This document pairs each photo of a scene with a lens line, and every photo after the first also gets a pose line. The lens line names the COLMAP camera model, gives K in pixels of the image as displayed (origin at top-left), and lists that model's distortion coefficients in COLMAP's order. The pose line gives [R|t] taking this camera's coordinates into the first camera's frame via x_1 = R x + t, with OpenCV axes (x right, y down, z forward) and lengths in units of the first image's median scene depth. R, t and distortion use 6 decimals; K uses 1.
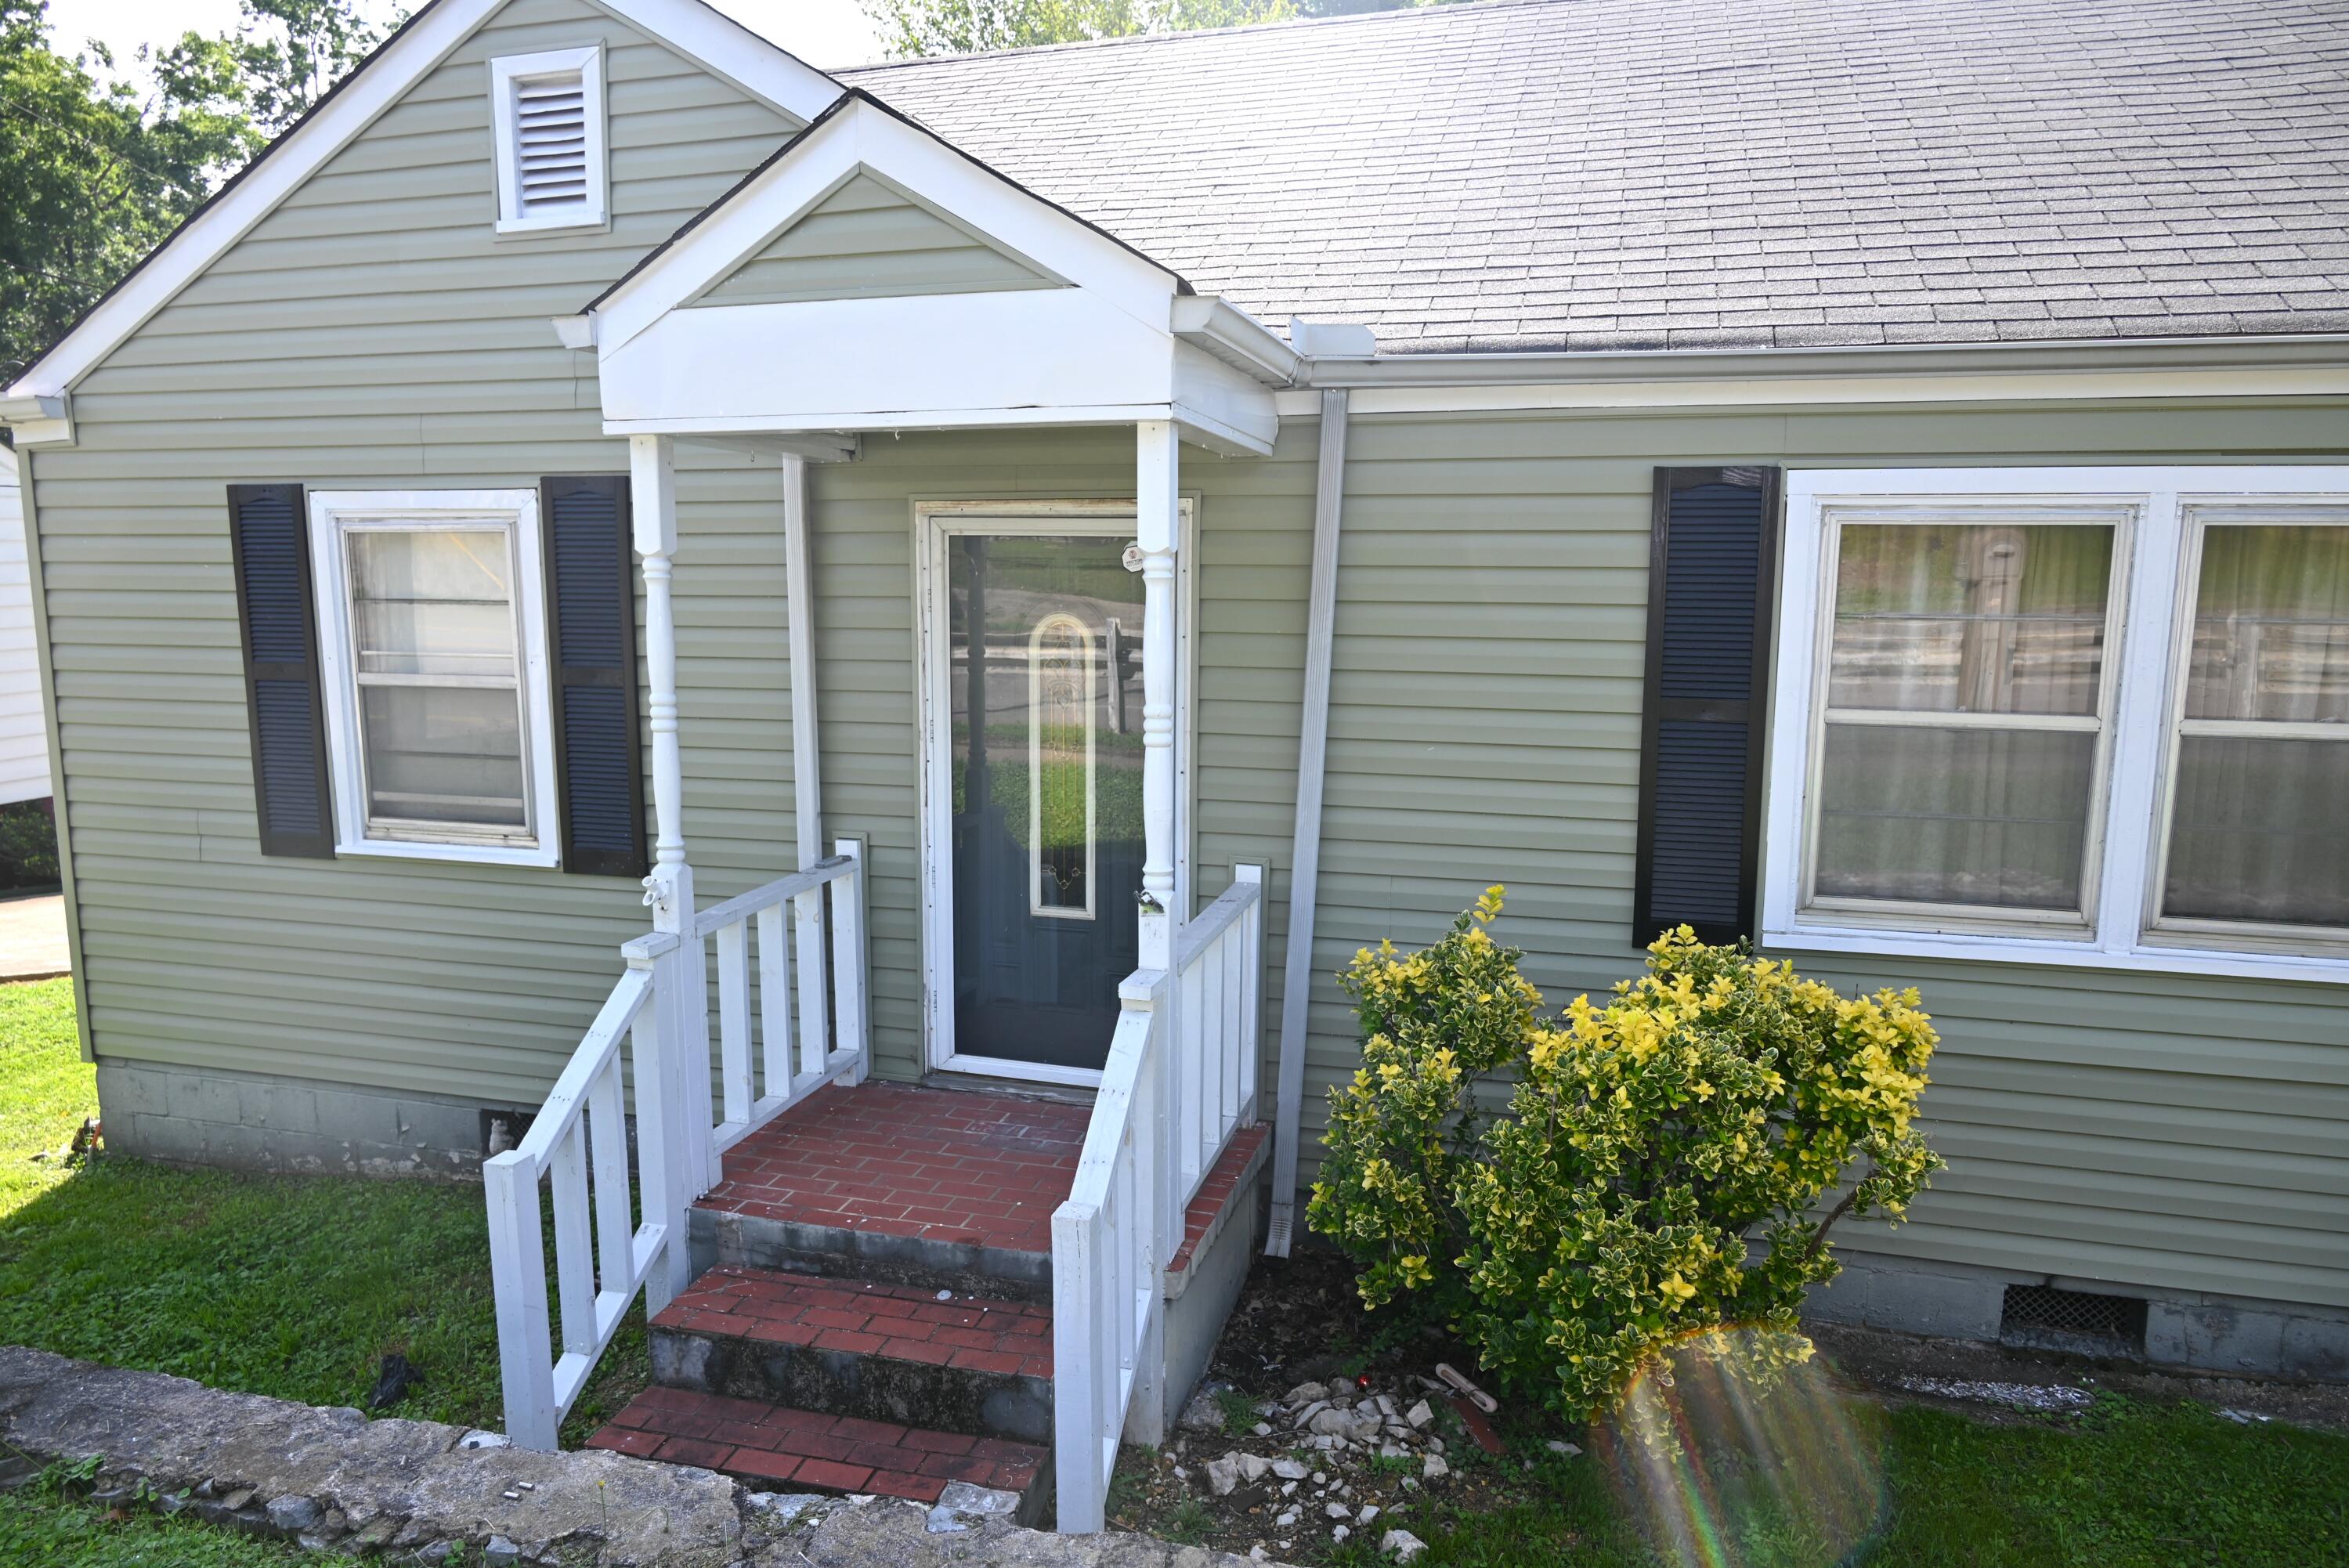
lens RADIAL K [[1554.3, 0, 1174.1], [0, 1554.3, 778.4], [0, 0, 1]] dist [-0.000920, 0.001599]
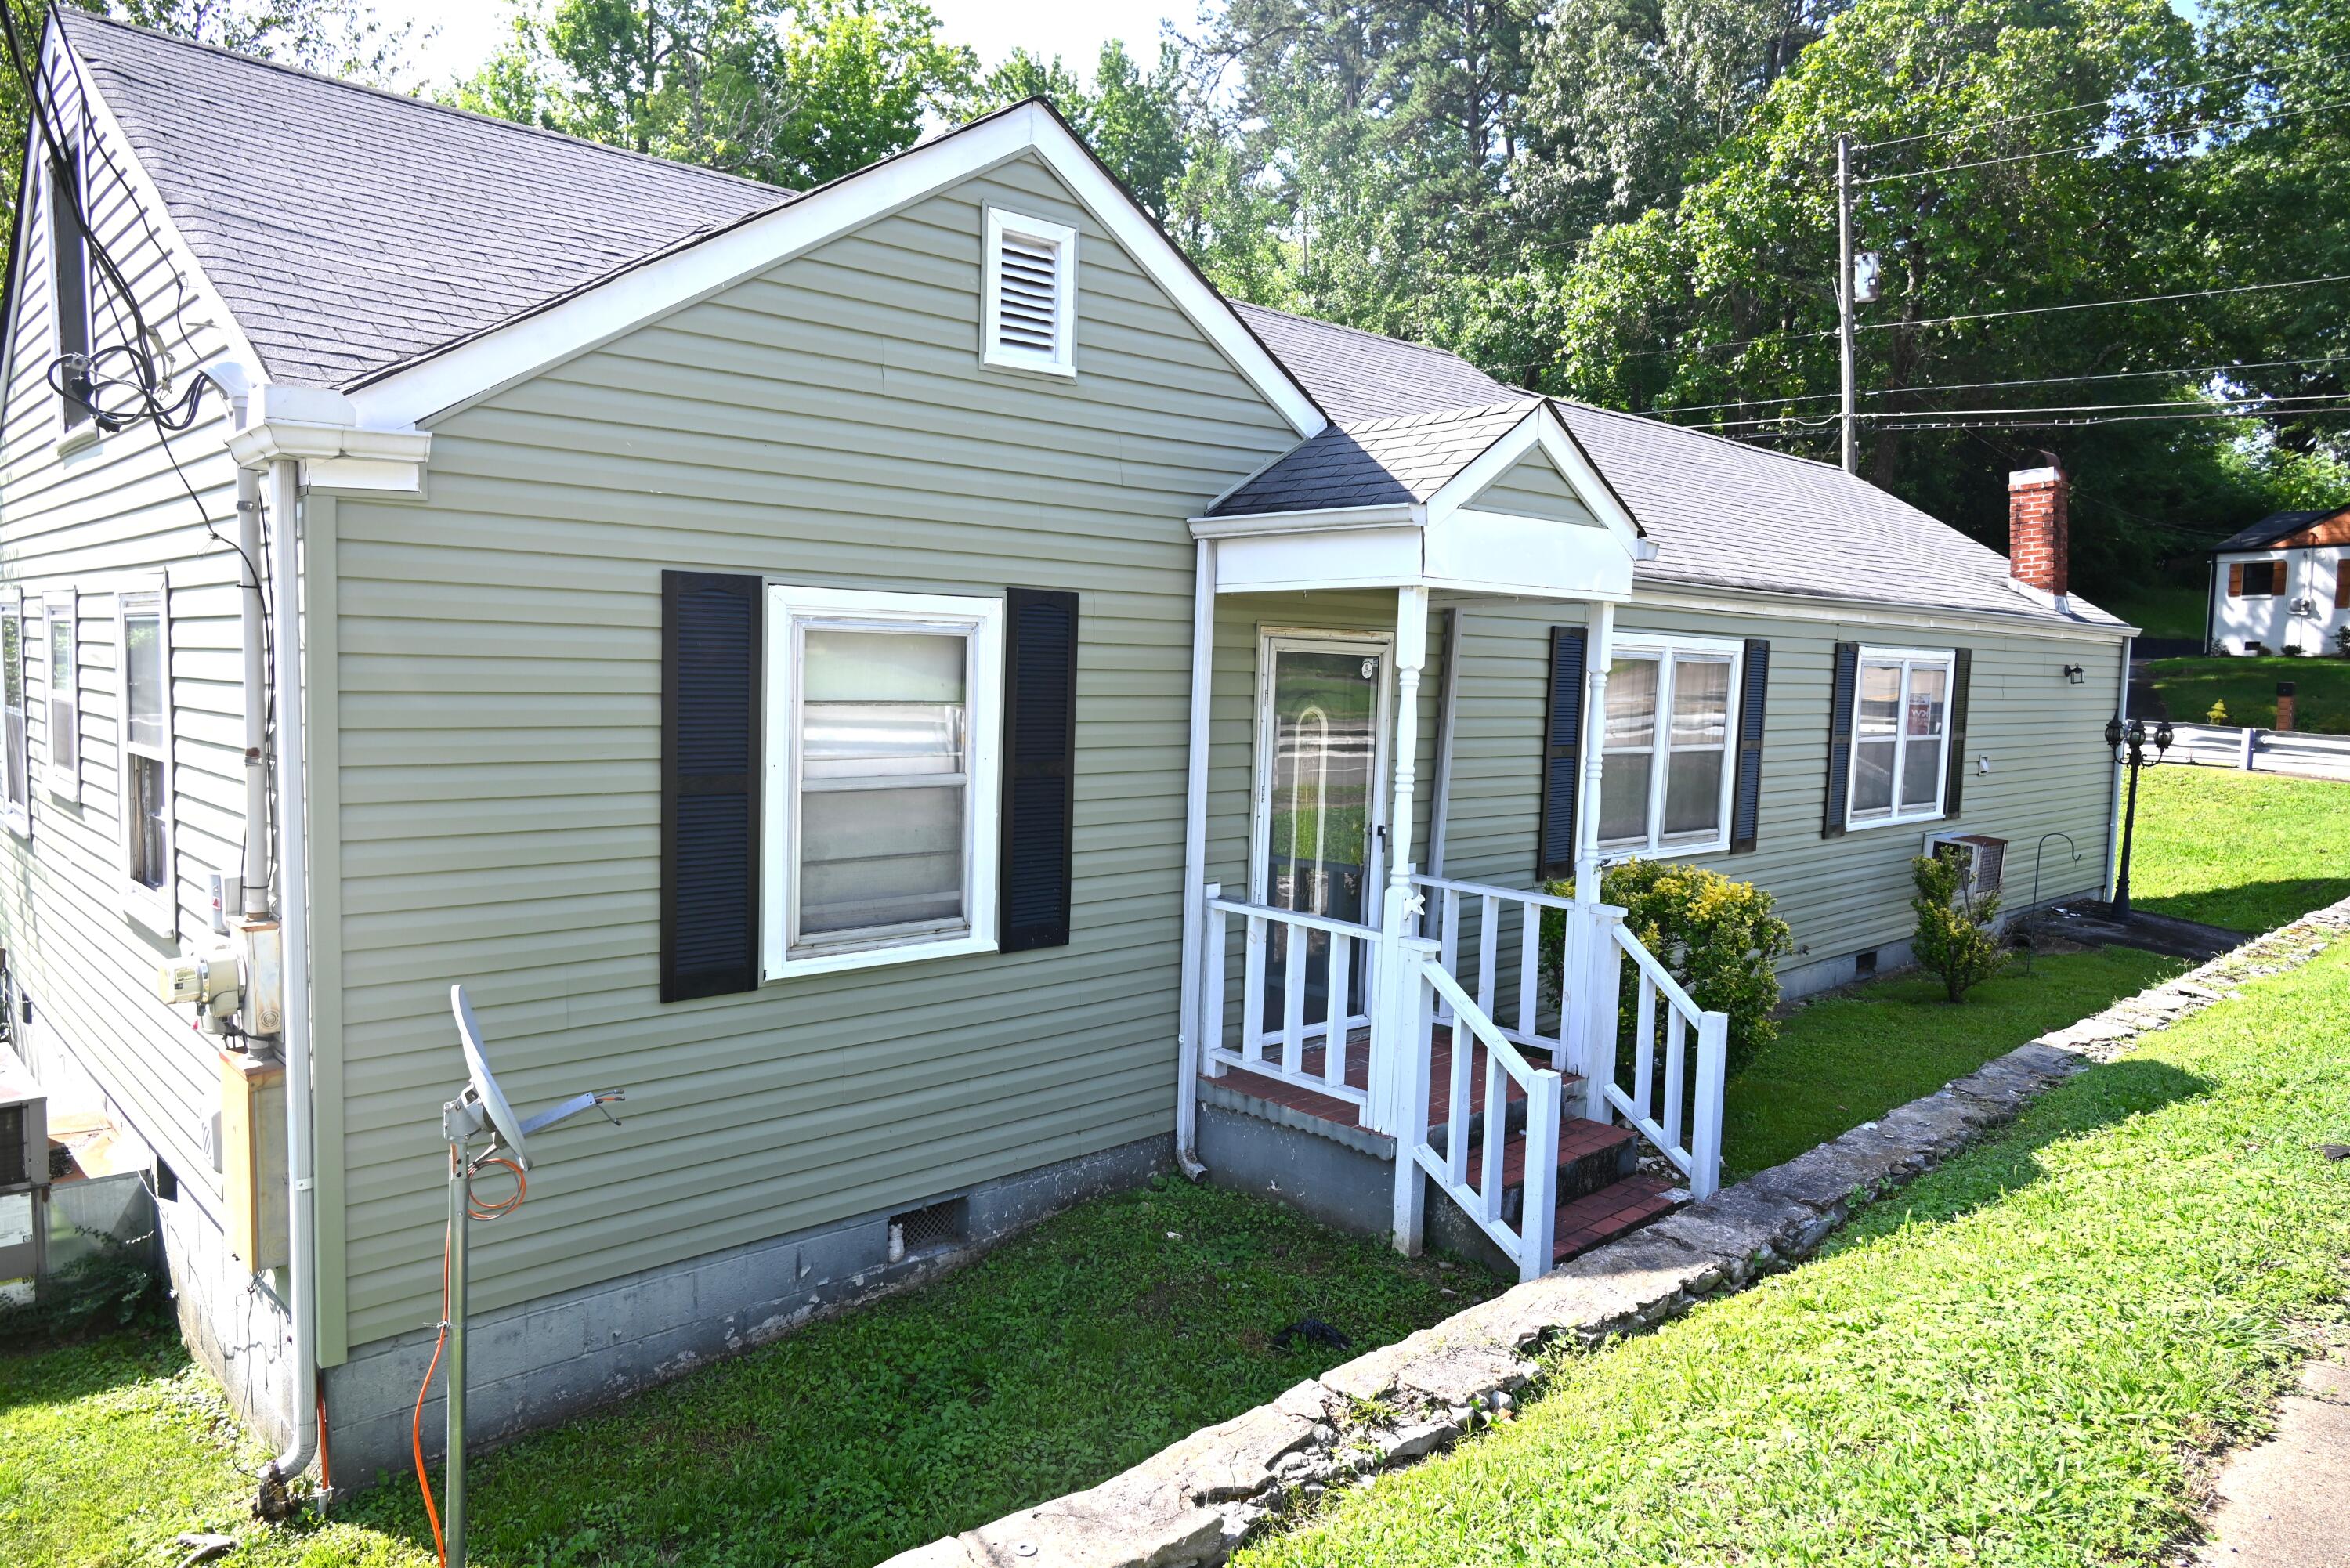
lens RADIAL K [[1540.0, 0, 1172.6], [0, 1540.0, 785.3], [0, 0, 1]] dist [-0.010809, 0.000059]
pose [[0.513080, -0.057104, 0.856439, -1.221055], [0.098370, 0.995122, 0.007419, -0.050480], [-0.852685, 0.080441, 0.516195, 0.339029]]
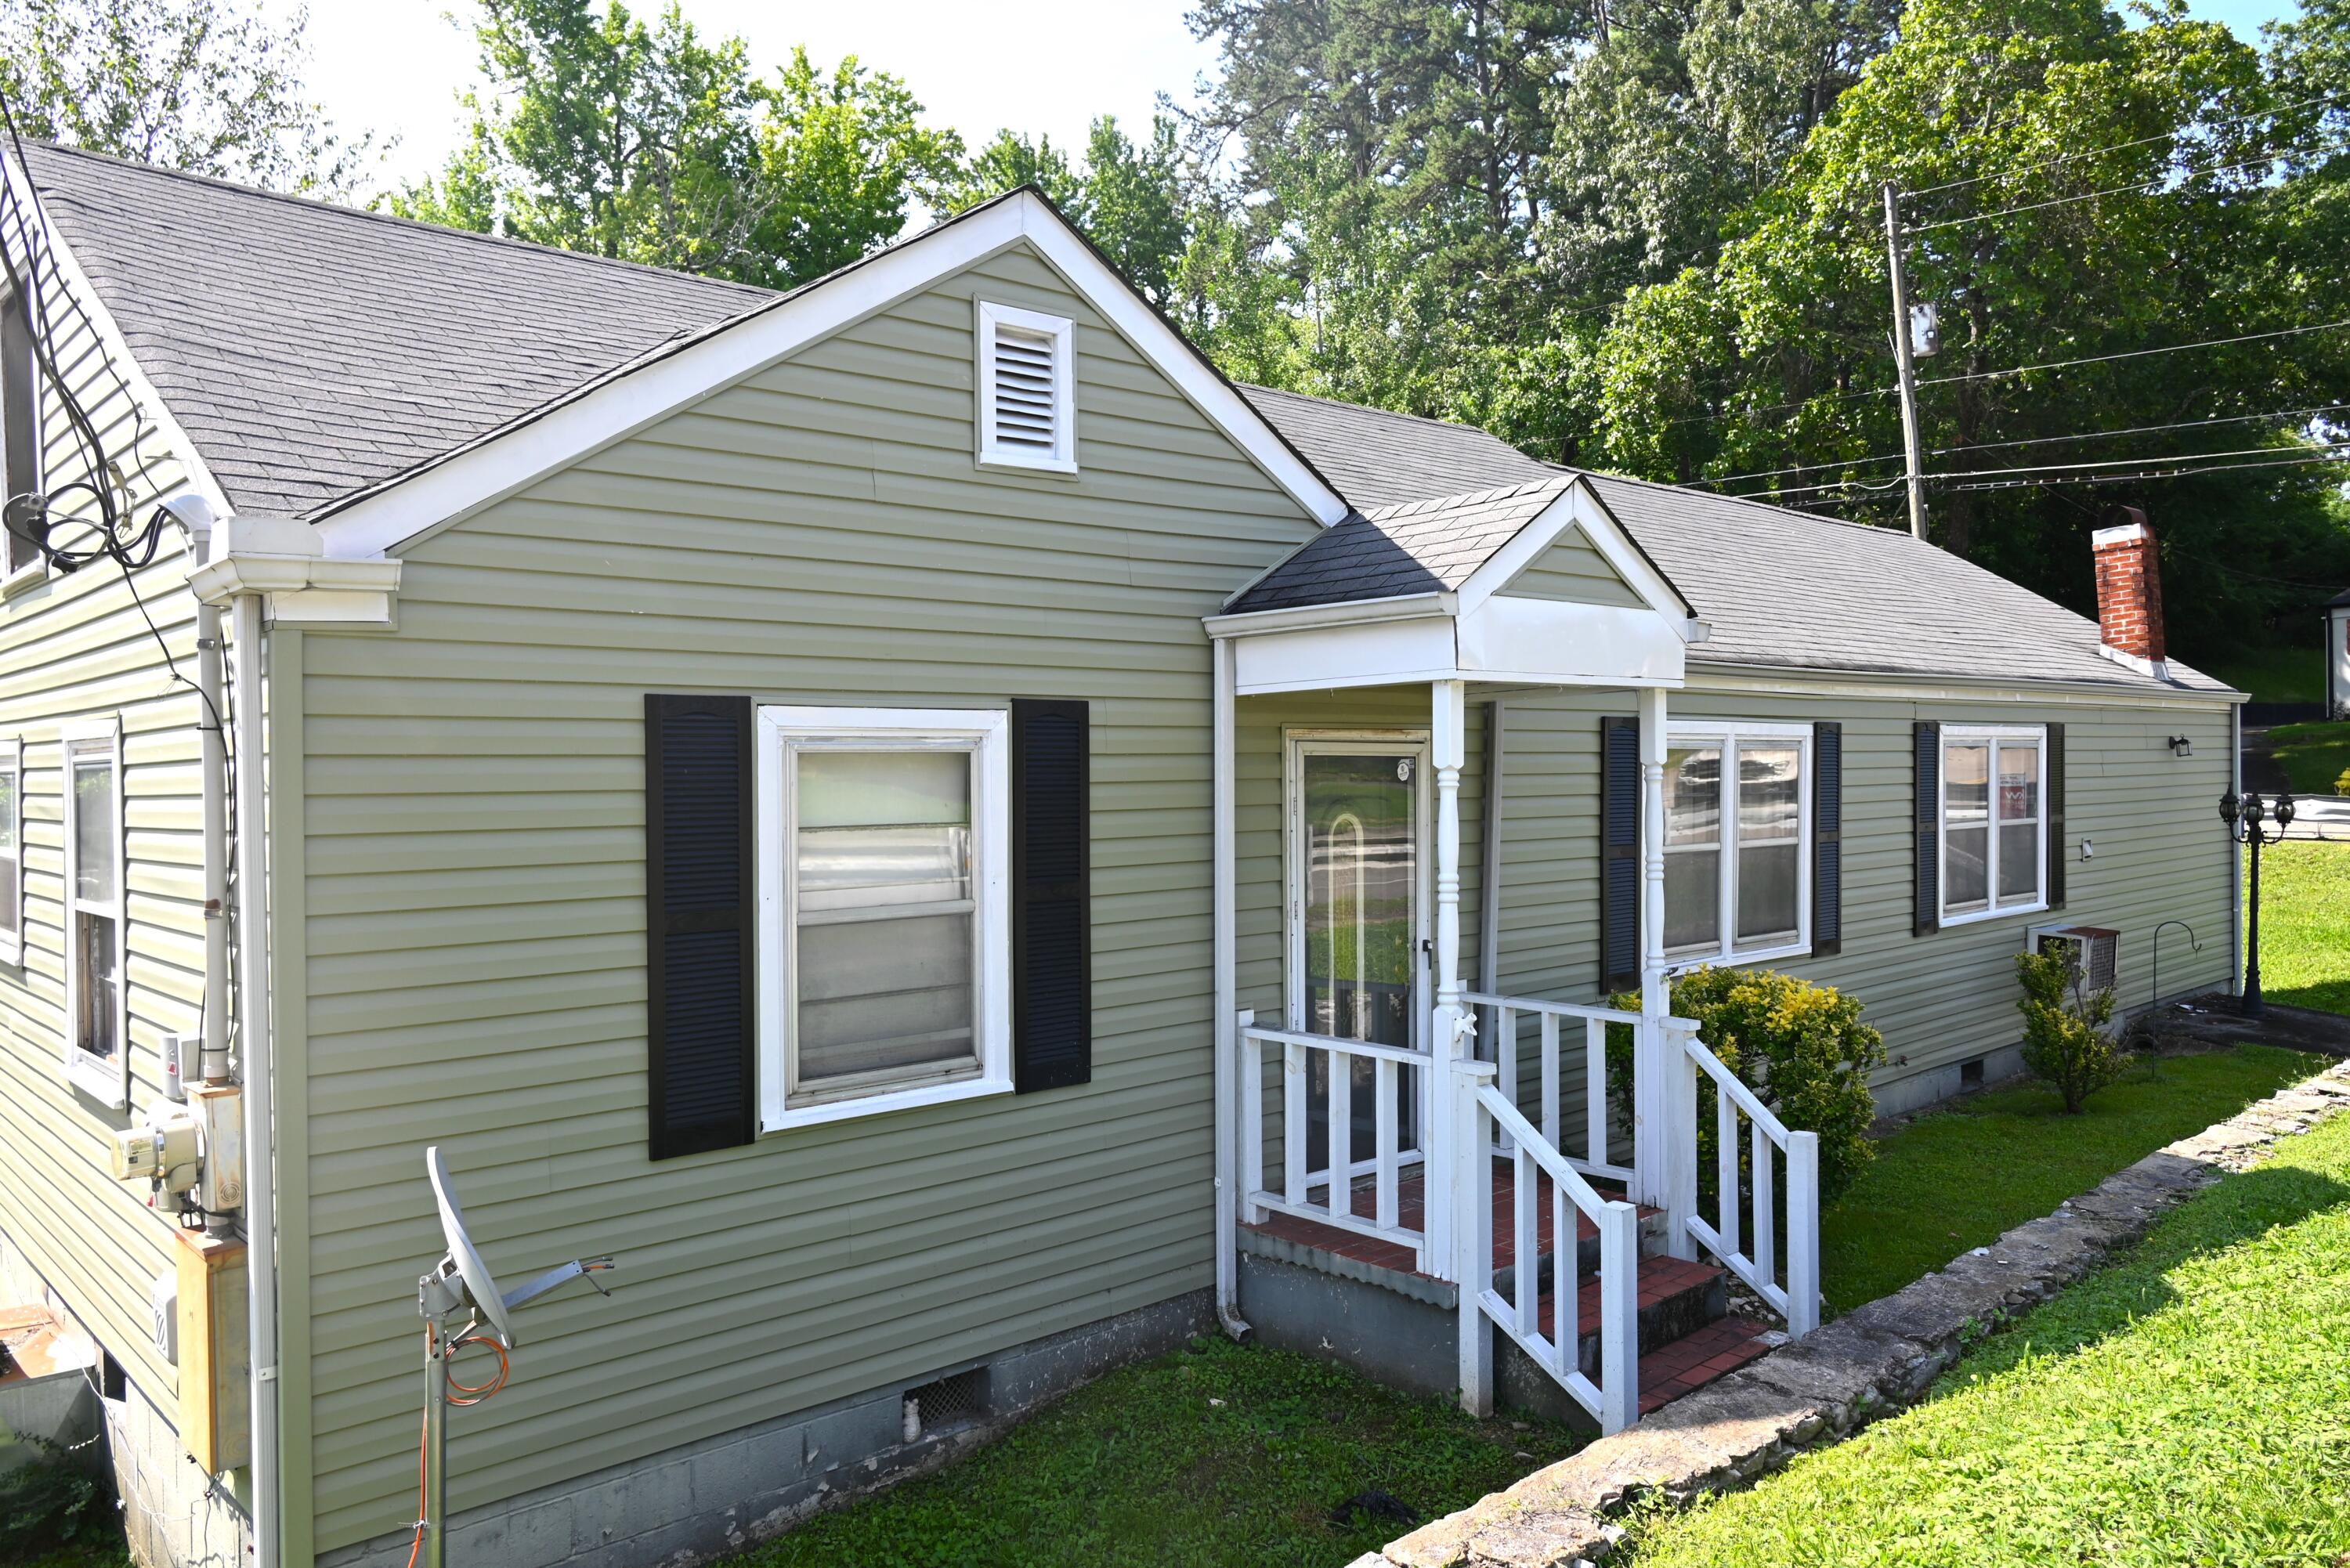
lens RADIAL K [[1643.2, 0, 1162.1], [0, 1643.2, 782.7], [0, 0, 1]] dist [-0.008422, 0.000422]
pose [[0.527810, -0.014617, 0.849237, -1.212858], [0.135159, 0.988557, -0.066989, -0.051673], [-0.838539, 0.150140, 0.523746, 0.344827]]
